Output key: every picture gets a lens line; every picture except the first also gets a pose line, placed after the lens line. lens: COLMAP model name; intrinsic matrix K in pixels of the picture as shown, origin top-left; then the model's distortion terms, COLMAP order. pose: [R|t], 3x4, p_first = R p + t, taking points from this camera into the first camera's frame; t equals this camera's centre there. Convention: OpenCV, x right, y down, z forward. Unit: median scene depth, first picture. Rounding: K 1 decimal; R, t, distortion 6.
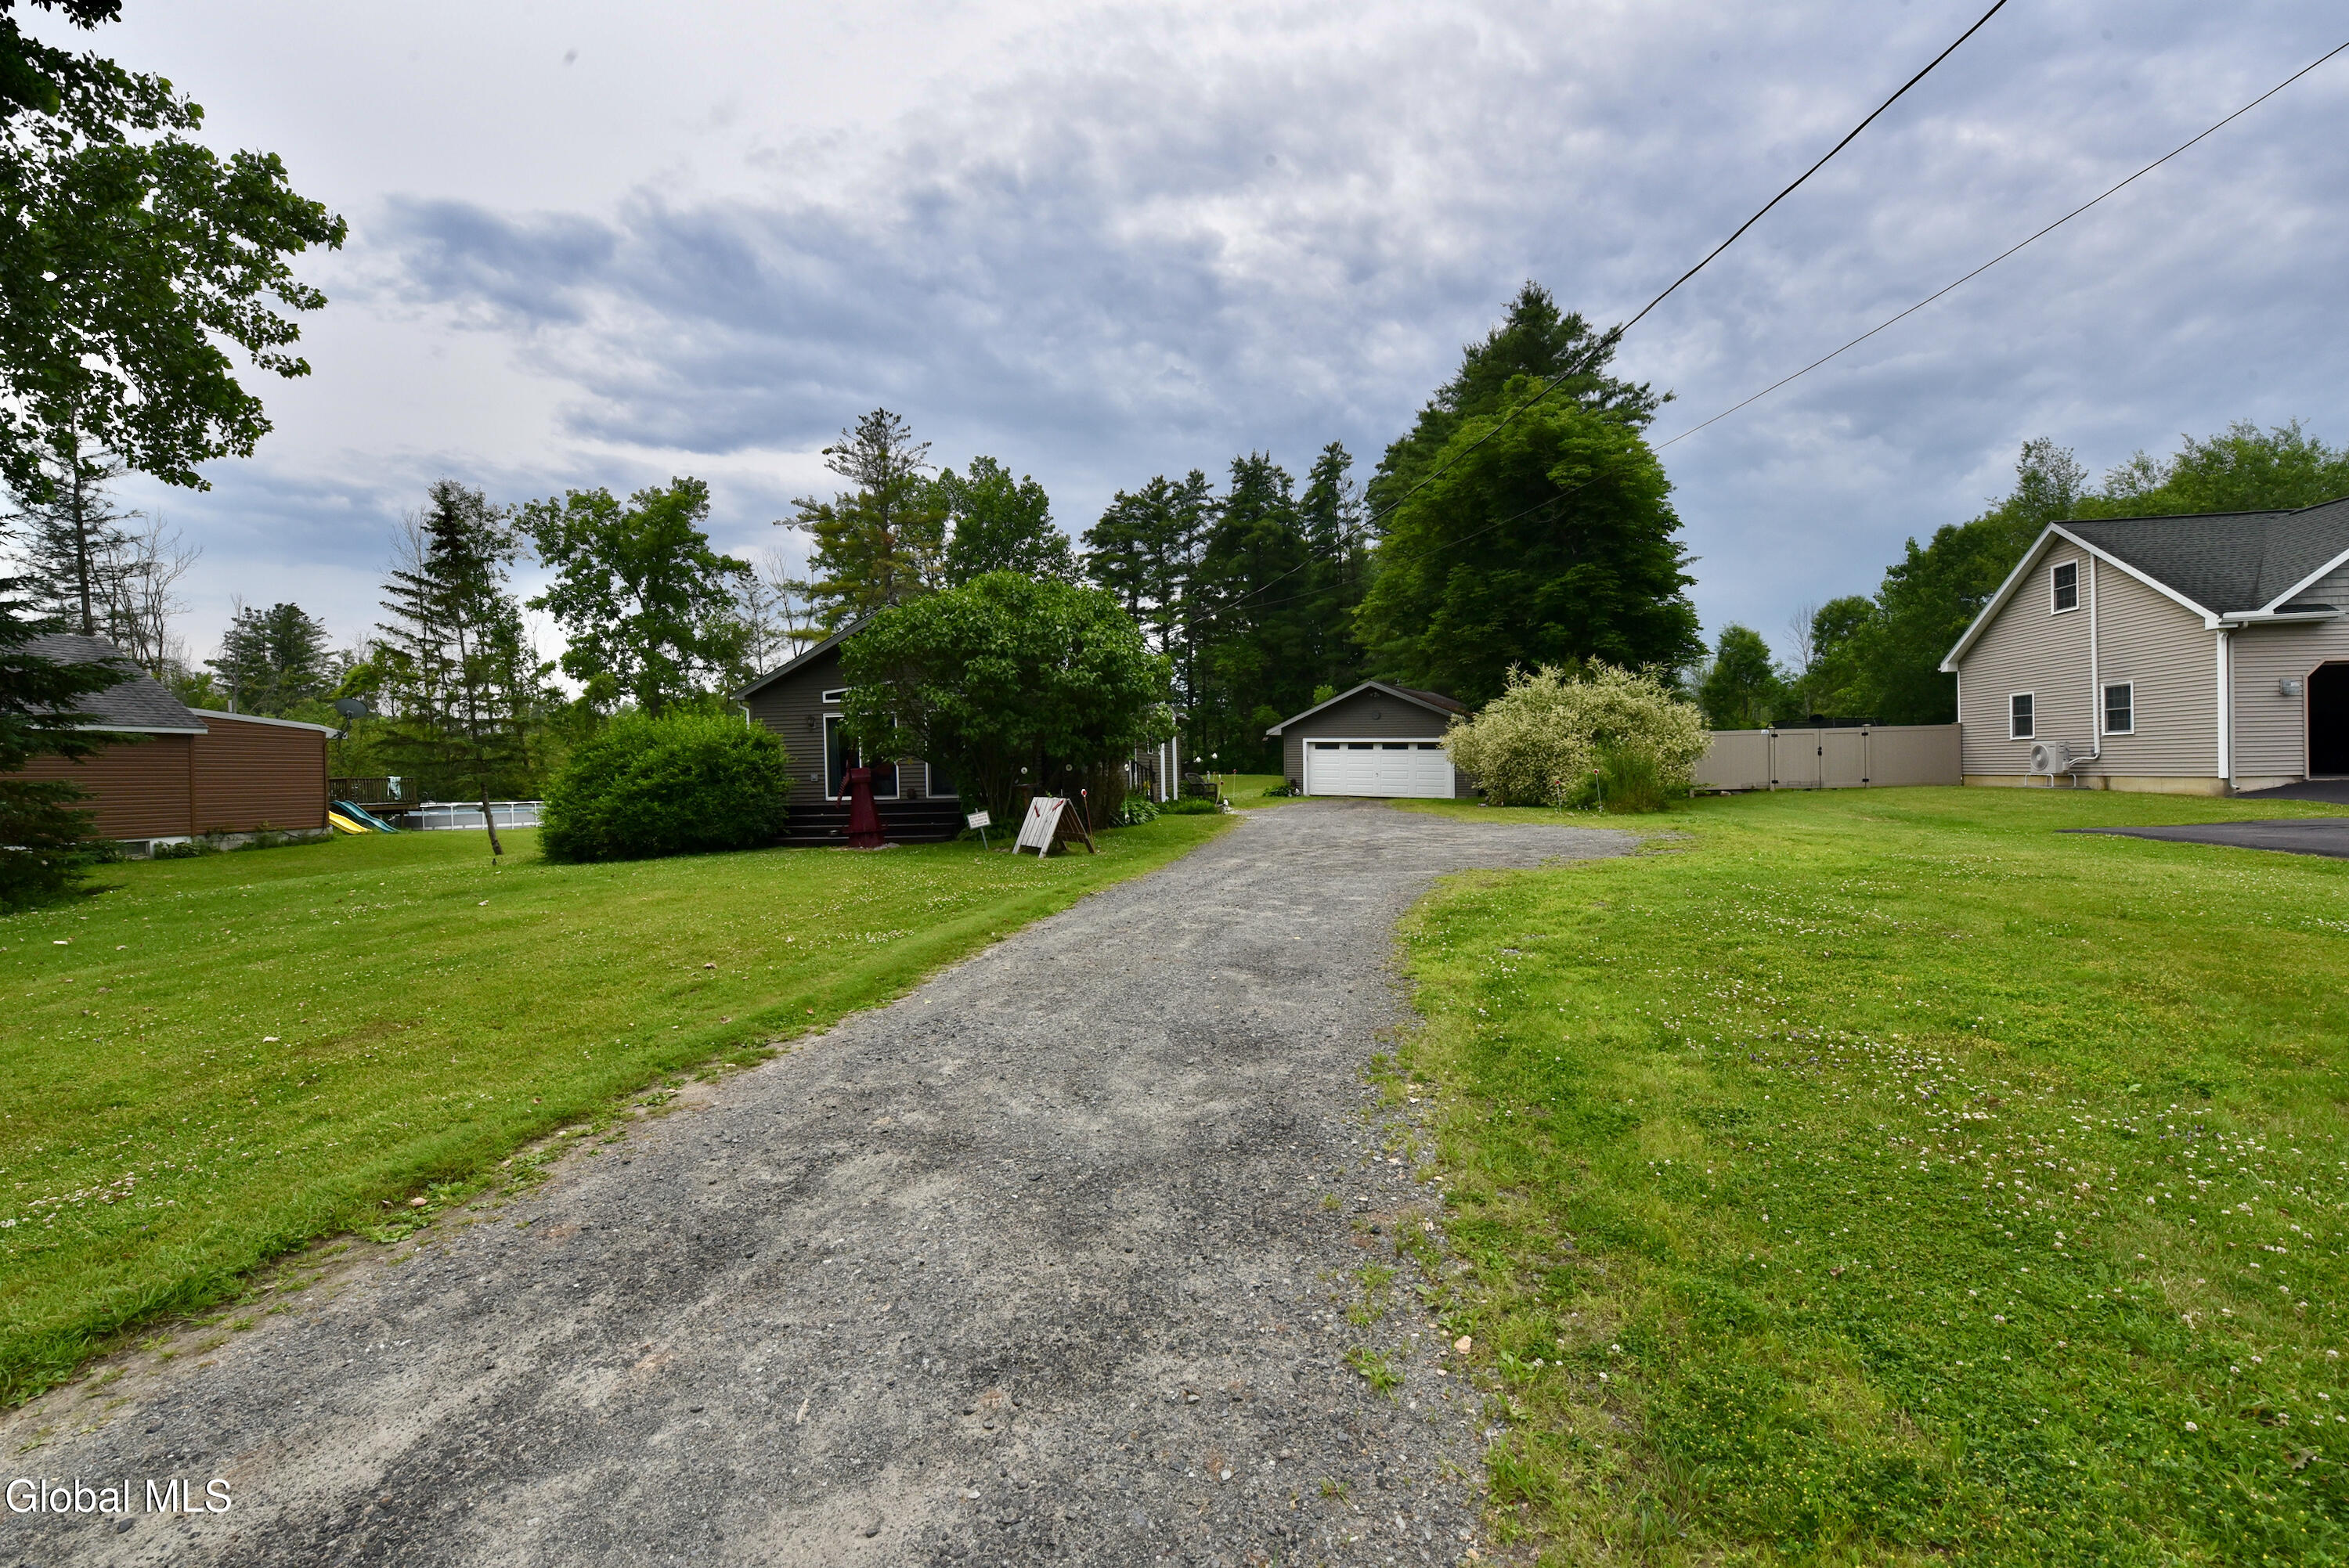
lens RADIAL K [[1010.8, 0, 1174.7], [0, 1010.8, 796.1], [0, 0, 1]] dist [-0.020287, -0.000217]
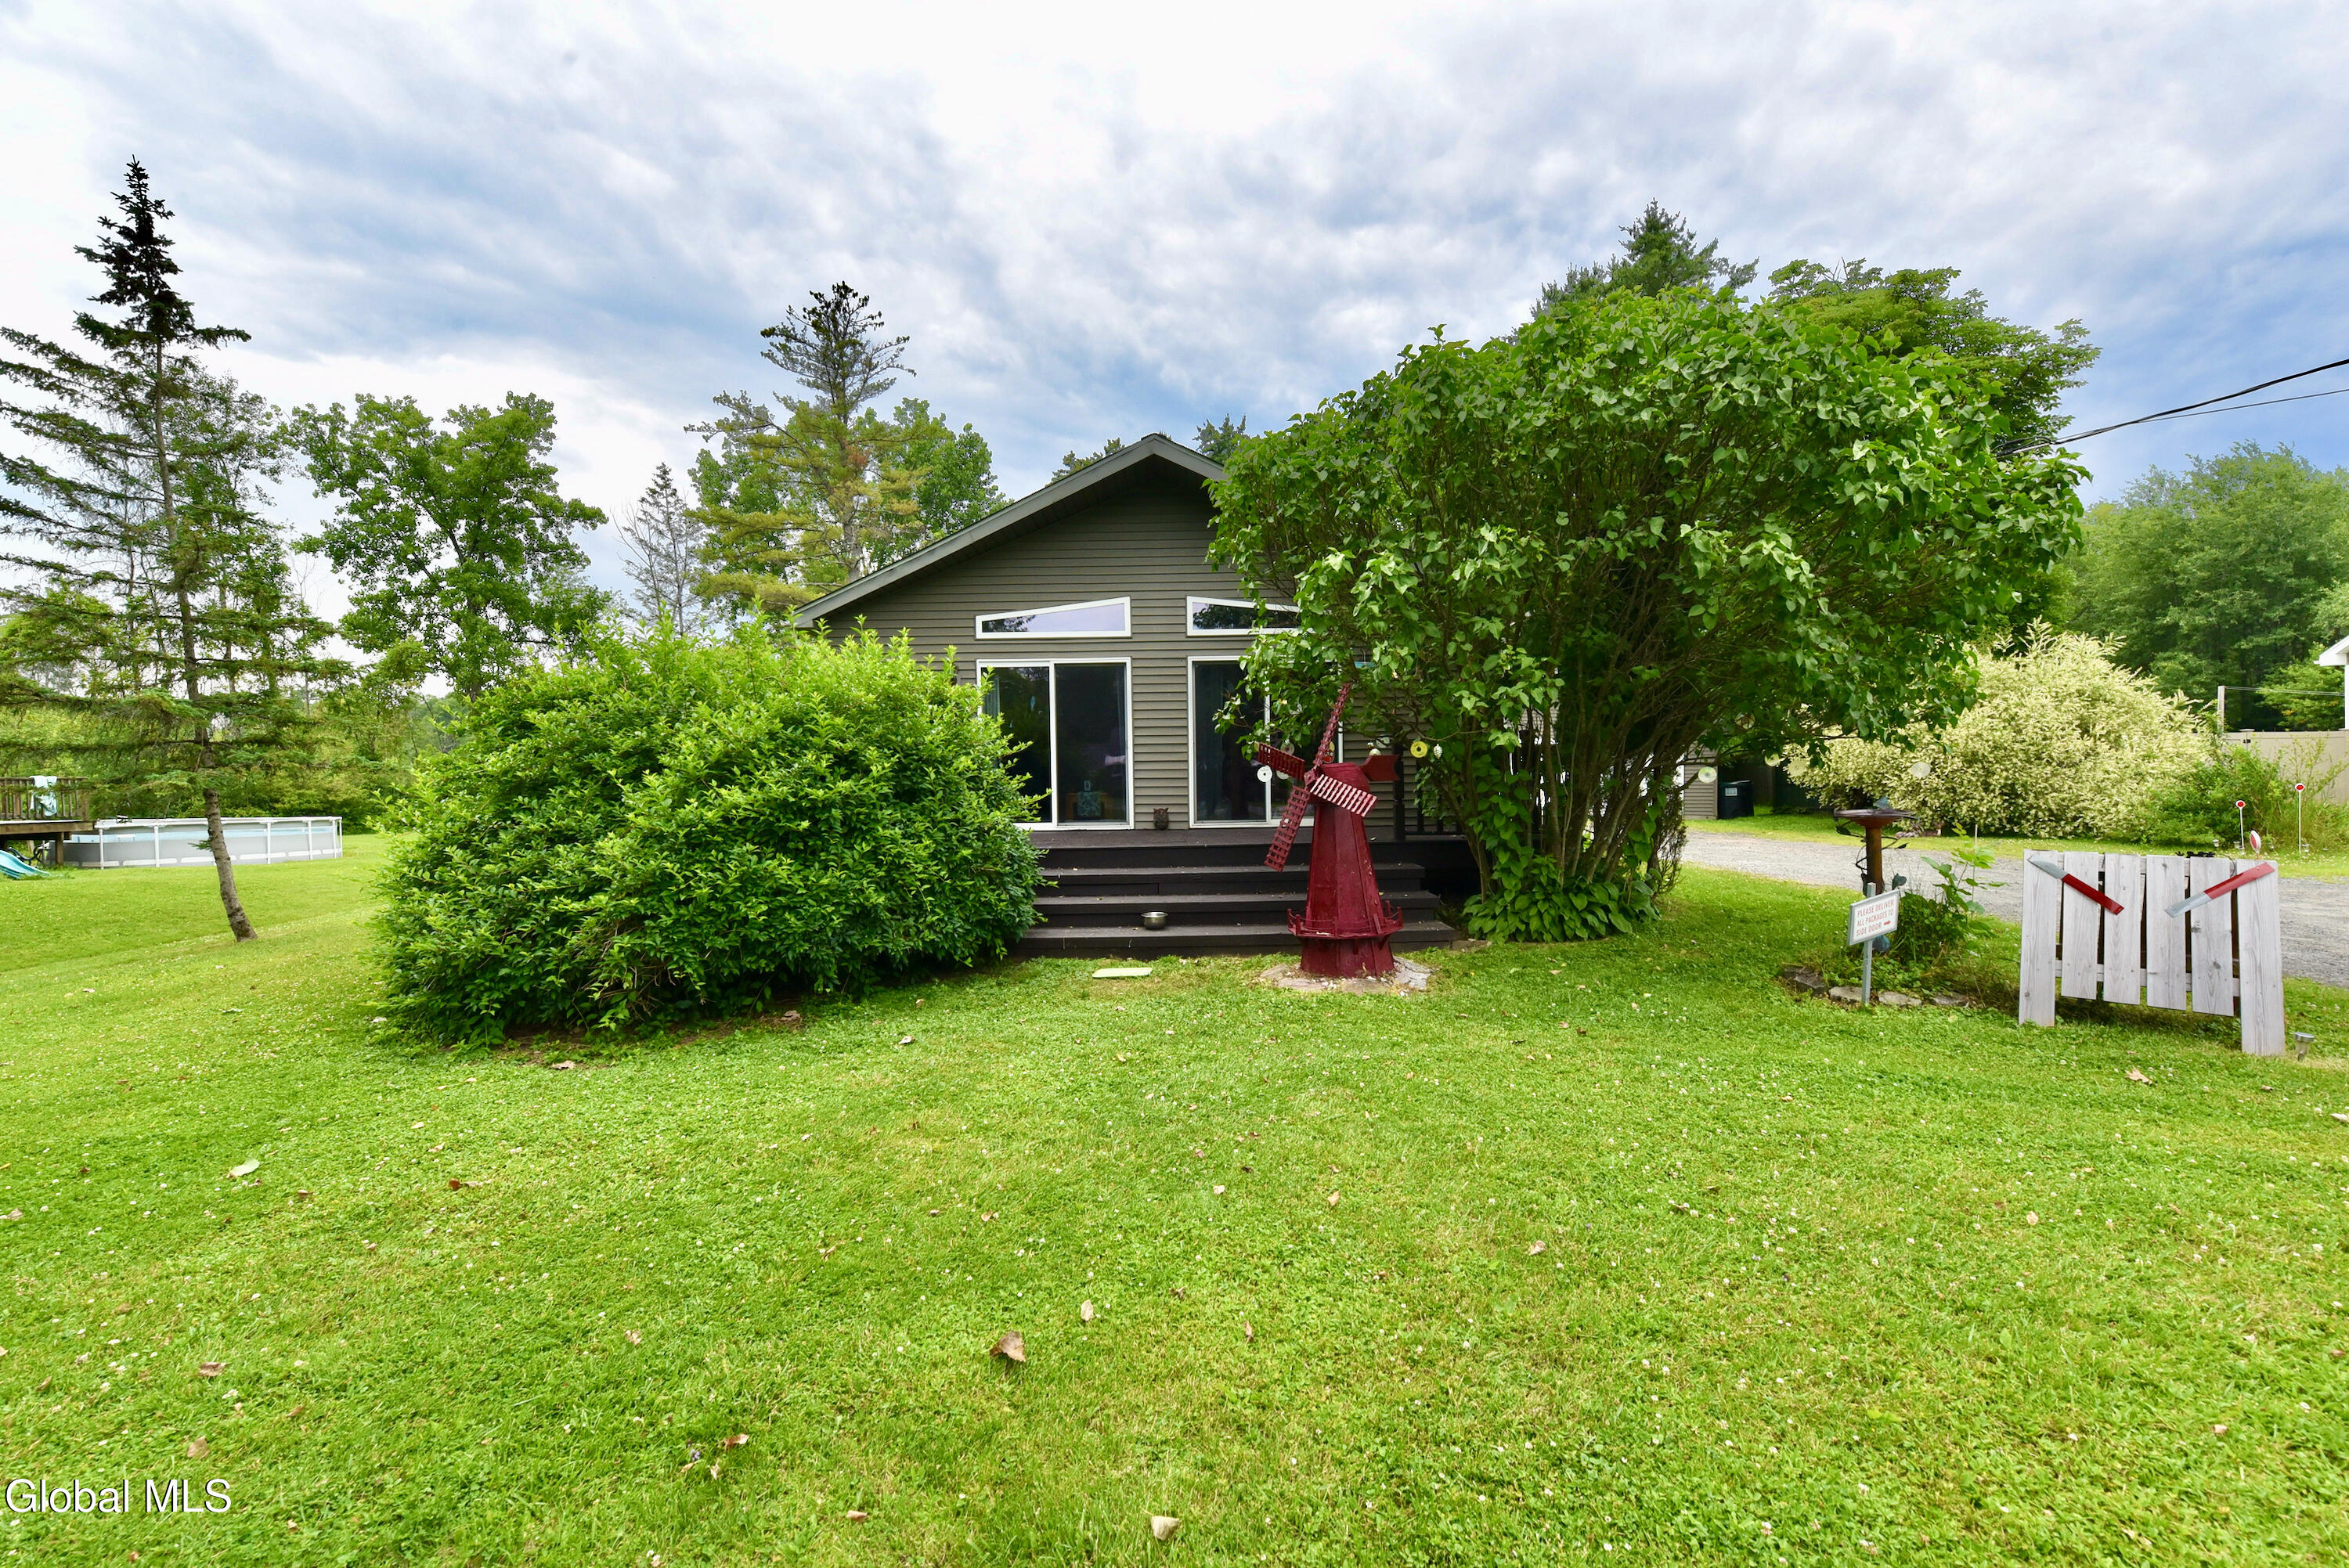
lens RADIAL K [[980.3, 0, 1158.1], [0, 980.3, 790.7], [0, 0, 1]] dist [-0.021792, 0.000163]
pose [[0.986068, 0.008449, 0.166129, -0.129374], [-0.005989, 0.999865, -0.015303, -0.003382], [-0.166235, 0.014095, 0.985985, 0.191053]]
